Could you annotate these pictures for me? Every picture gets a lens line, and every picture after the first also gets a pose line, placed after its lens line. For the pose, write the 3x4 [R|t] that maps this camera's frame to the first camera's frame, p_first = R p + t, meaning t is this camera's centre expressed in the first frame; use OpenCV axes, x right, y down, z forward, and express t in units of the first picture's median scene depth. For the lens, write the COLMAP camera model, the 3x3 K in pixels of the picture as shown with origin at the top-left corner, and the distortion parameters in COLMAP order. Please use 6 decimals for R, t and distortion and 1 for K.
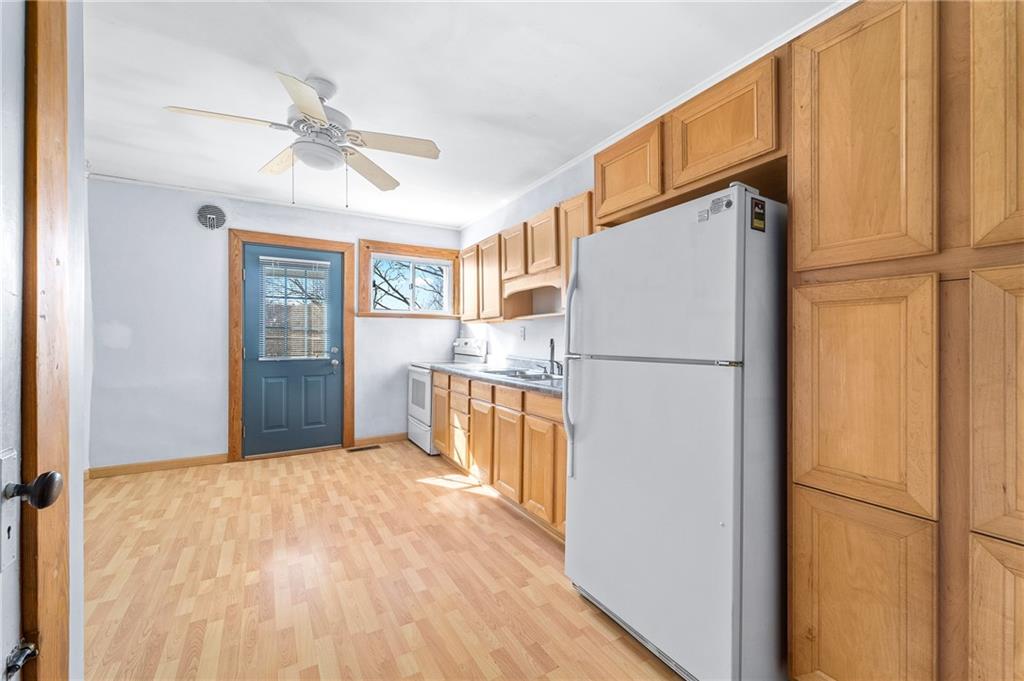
lens RADIAL K [[425.6, 0, 506.5], [0, 425.6, 341.8], [0, 0, 1]] dist [0.001839, -0.001476]
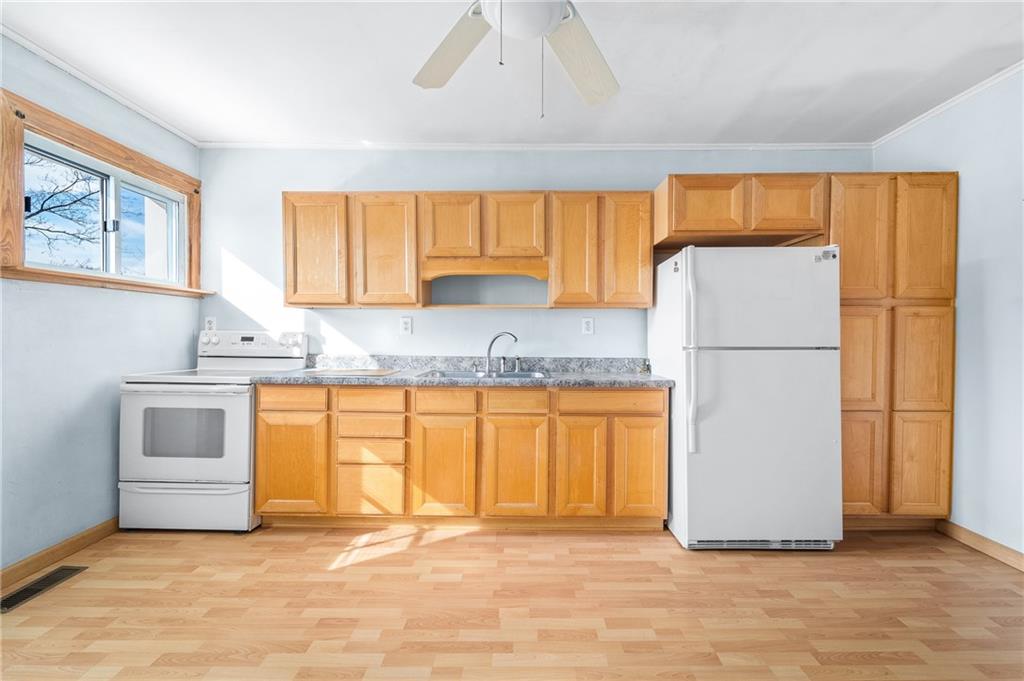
lens RADIAL K [[425.6, 0, 525.9], [0, 425.6, 338.2], [0, 0, 1]] dist [0.001839, -0.001476]
pose [[0.485221, -0.009885, 0.874336, -0.764308], [0.001667, 0.999945, 0.010380, -0.004290], [-0.874390, -0.003579, 0.485211, 0.596284]]
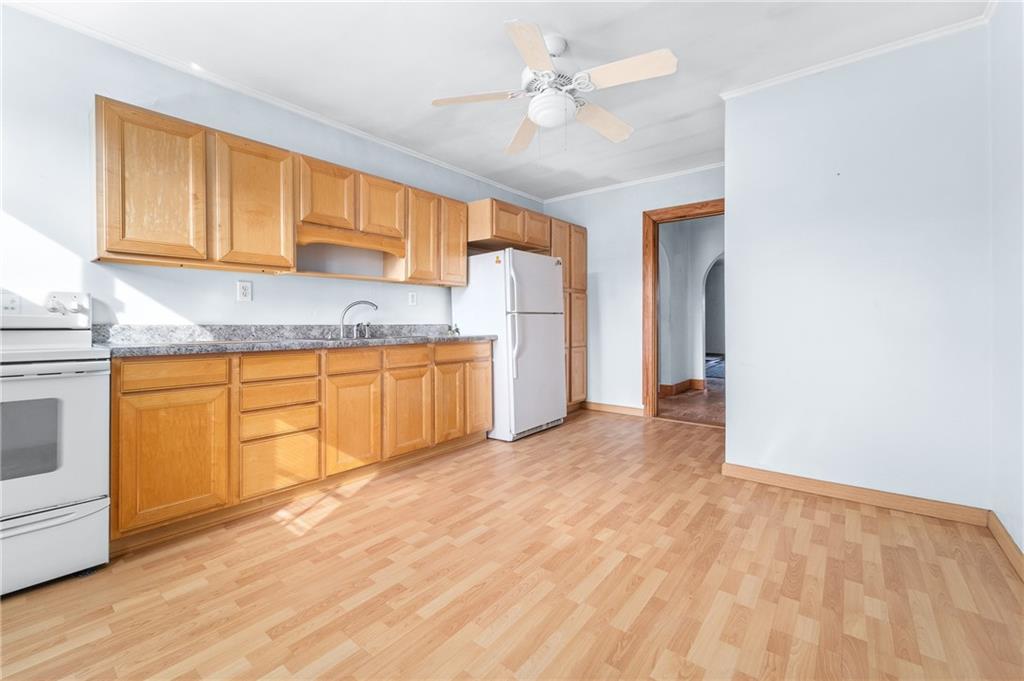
lens RADIAL K [[425.6, 0, 523.0], [0, 425.6, 323.8], [0, 0, 1]] dist [0.001839, -0.001476]
pose [[-0.392377, -0.002088, 0.919802, -1.099693], [0.012016, 0.999900, 0.007395, 0.049309], [-0.919726, 0.013954, -0.392313, 1.200958]]
